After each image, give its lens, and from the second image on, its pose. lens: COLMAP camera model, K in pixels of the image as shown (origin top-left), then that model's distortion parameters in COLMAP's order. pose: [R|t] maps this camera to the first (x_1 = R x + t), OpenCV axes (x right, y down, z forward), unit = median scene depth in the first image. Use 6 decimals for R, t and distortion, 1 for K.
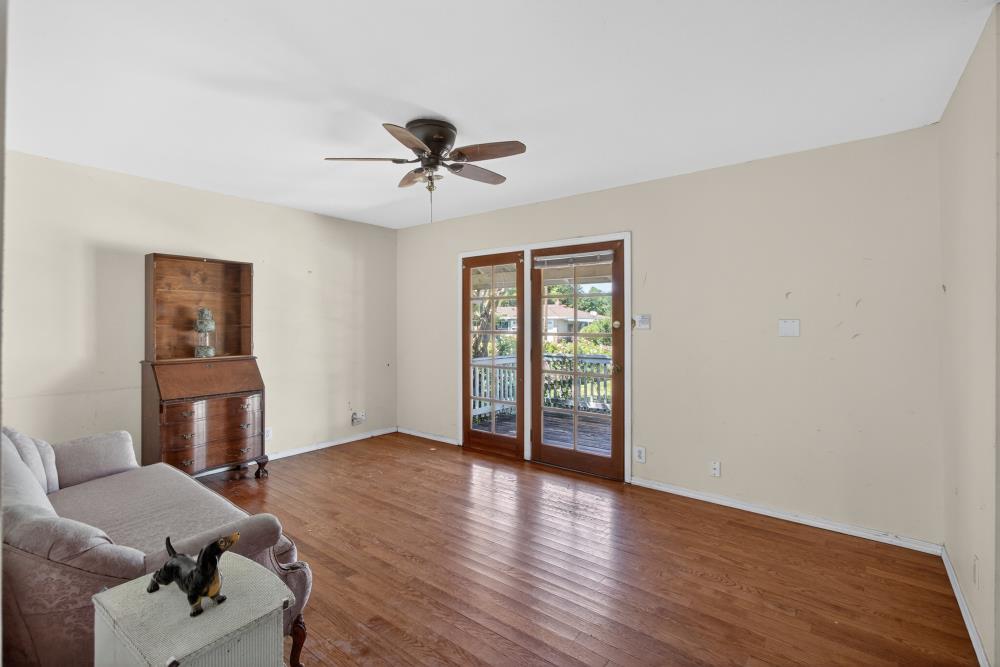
lens RADIAL K [[453.2, 0, 498.9], [0, 453.2, 326.9], [0, 0, 1]] dist [0.008929, 0.001406]
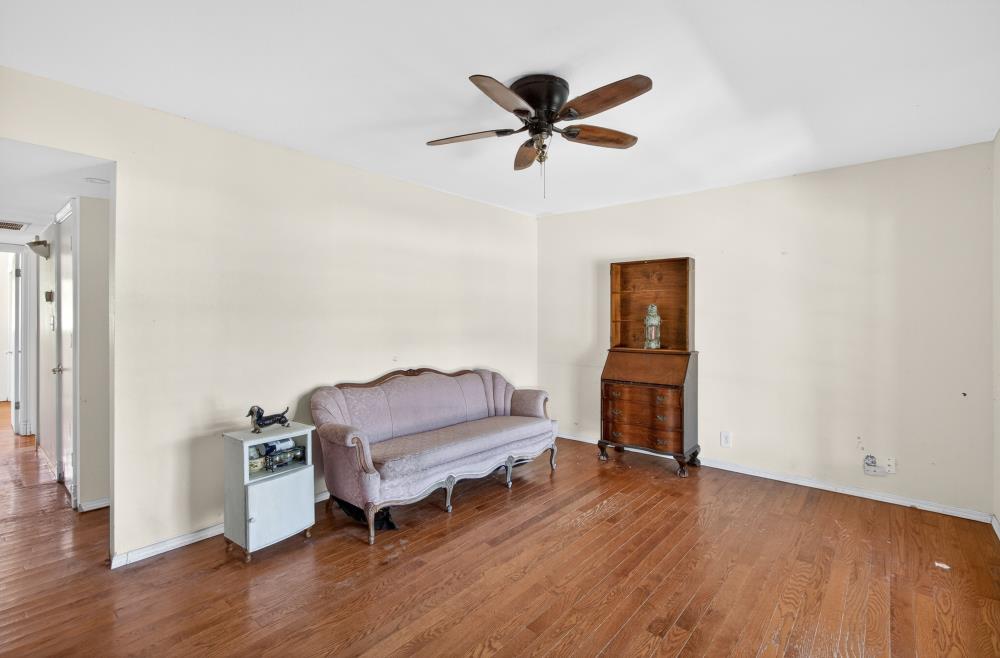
lens RADIAL K [[463.2, 0, 501.1], [0, 463.2, 323.3], [0, 0, 1]] dist [0.001541, 0.000315]
pose [[-0.041101, 0.011300, -0.999091, 0.506697], [-0.009323, 0.999888, 0.011693, -0.005546], [0.999112, 0.009795, -0.040991, 0.676148]]
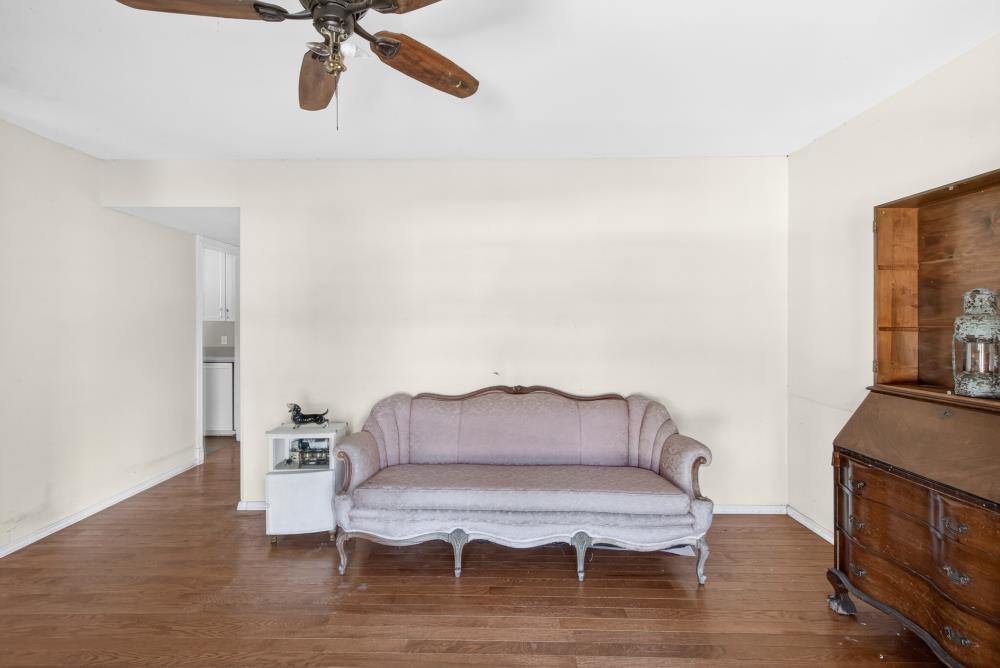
lens RADIAL K [[453.2, 0, 497.7], [0, 453.2, 332.5], [0, 0, 1]] dist [0.008929, 0.001406]
pose [[-0.799568, 0.008396, -0.600517, 0.014200], [-0.004186, 0.999800, 0.019552, -0.003625], [0.600561, 0.018147, -0.799373, 1.075806]]
